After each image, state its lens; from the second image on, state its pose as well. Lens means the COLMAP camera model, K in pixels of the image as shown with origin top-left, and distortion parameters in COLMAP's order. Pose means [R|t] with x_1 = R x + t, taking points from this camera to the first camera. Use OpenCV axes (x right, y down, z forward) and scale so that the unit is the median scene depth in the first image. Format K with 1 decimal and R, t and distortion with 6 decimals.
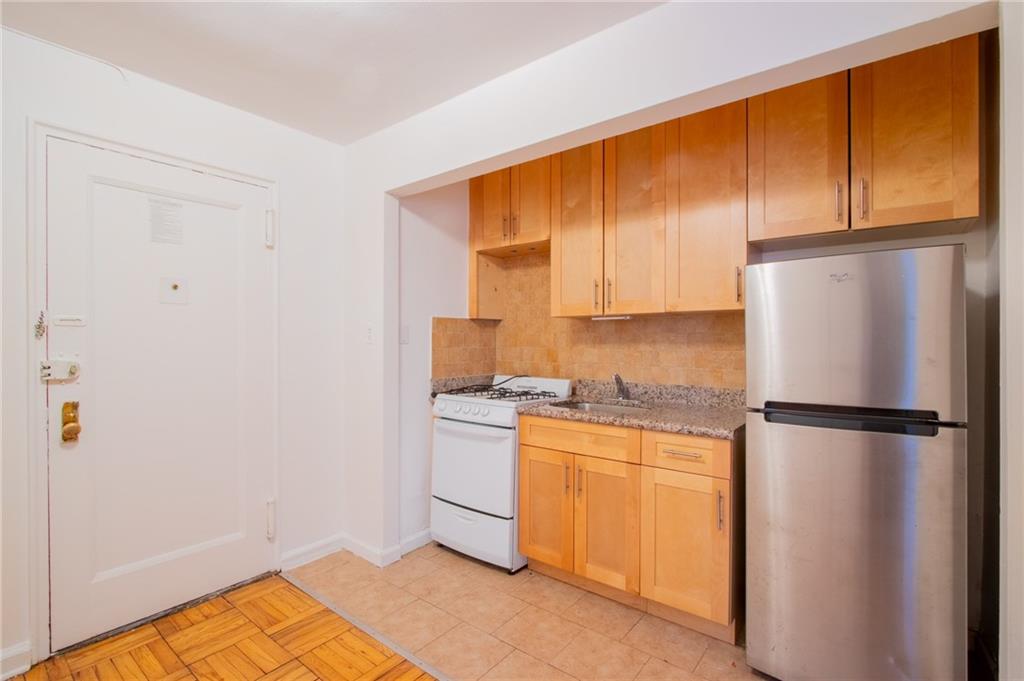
lens RADIAL K [[471.7, 0, 518.0], [0, 471.7, 342.1], [0, 0, 1]] dist [-0.016828, 0.003138]
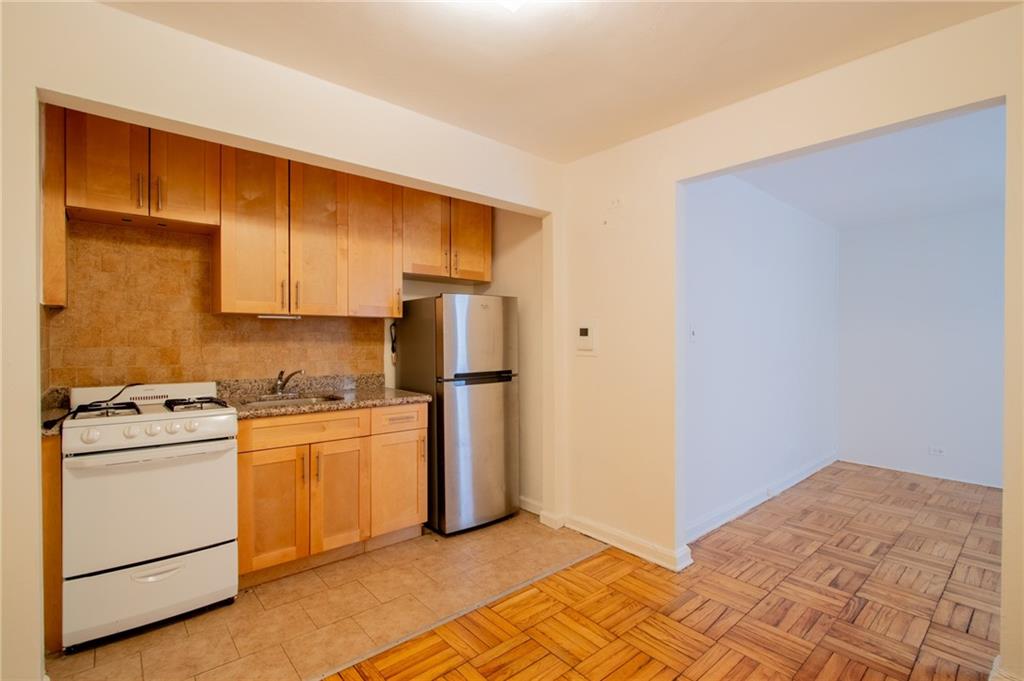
lens RADIAL K [[471.7, 0, 513.7], [0, 471.7, 337.8], [0, 0, 1]] dist [-0.016828, 0.003138]
pose [[0.194428, 0.000638, 0.980917, -0.752862], [0.001540, 0.999998, -0.000955, -0.003080], [-0.980916, 0.001697, 0.194427, 0.299823]]
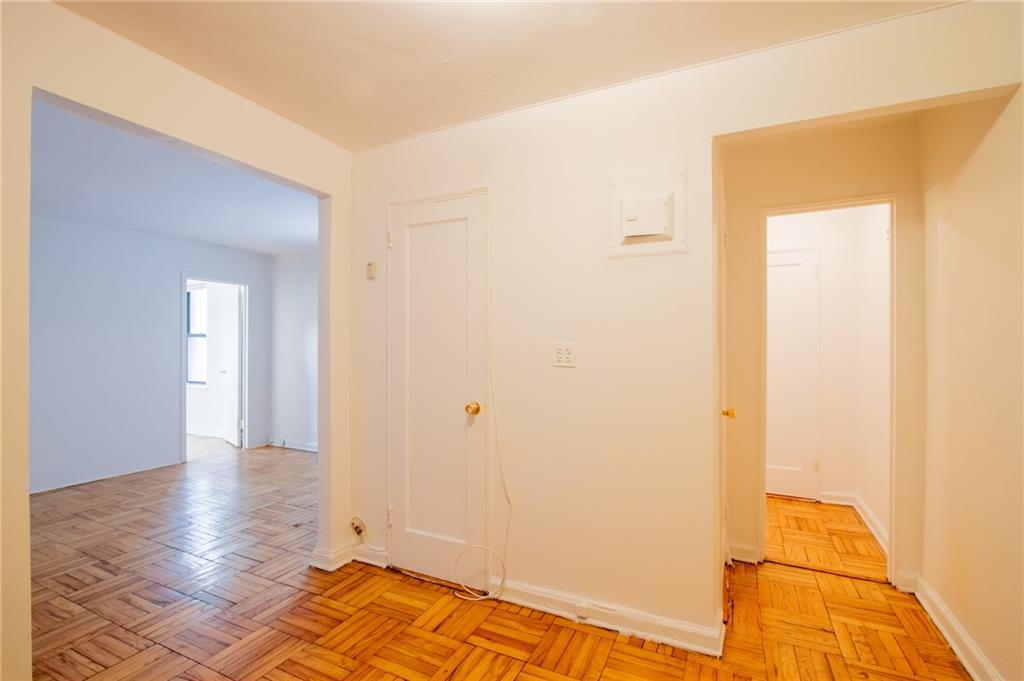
lens RADIAL K [[471.7, 0, 514.2], [0, 471.7, 346.3], [0, 0, 1]] dist [-0.016828, 0.003138]
pose [[-0.977931, -0.001050, -0.208927, -0.185815], [-0.001584, 0.999996, 0.002388, -0.000701], [0.208923, 0.002666, -0.977928, 0.849944]]
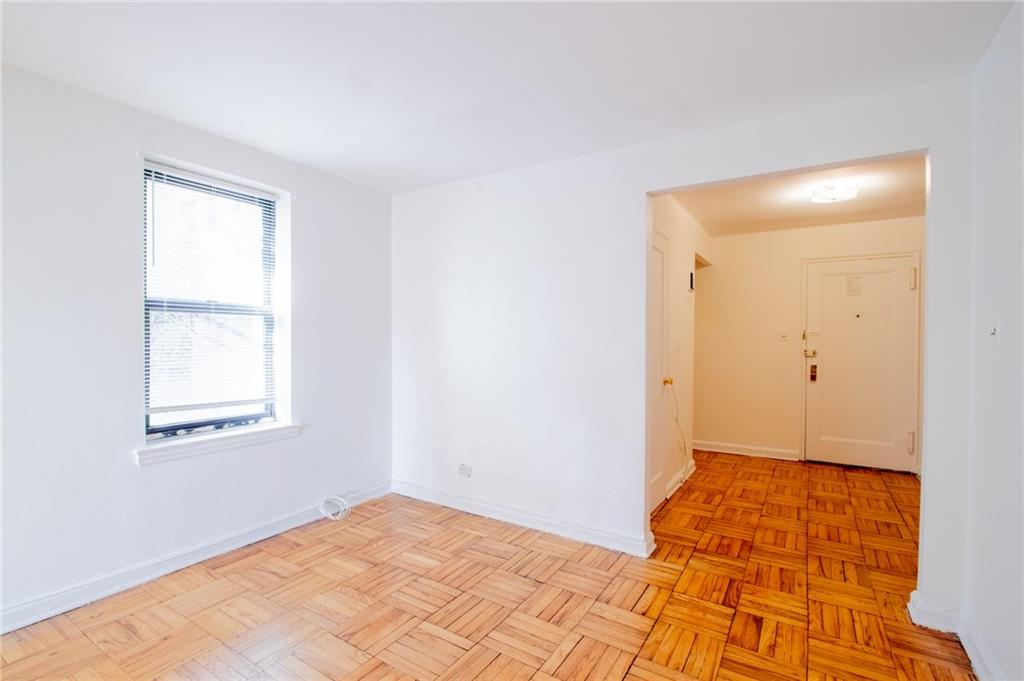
lens RADIAL K [[471.7, 0, 520.4], [0, 471.7, 346.3], [0, 0, 1]] dist [-0.016828, 0.003138]
pose [[0.109570, 0.012695, -0.993898, 1.024126], [-0.009058, 0.999890, 0.011772, 0.007904], [0.993938, 0.007713, 0.109673, -0.639366]]
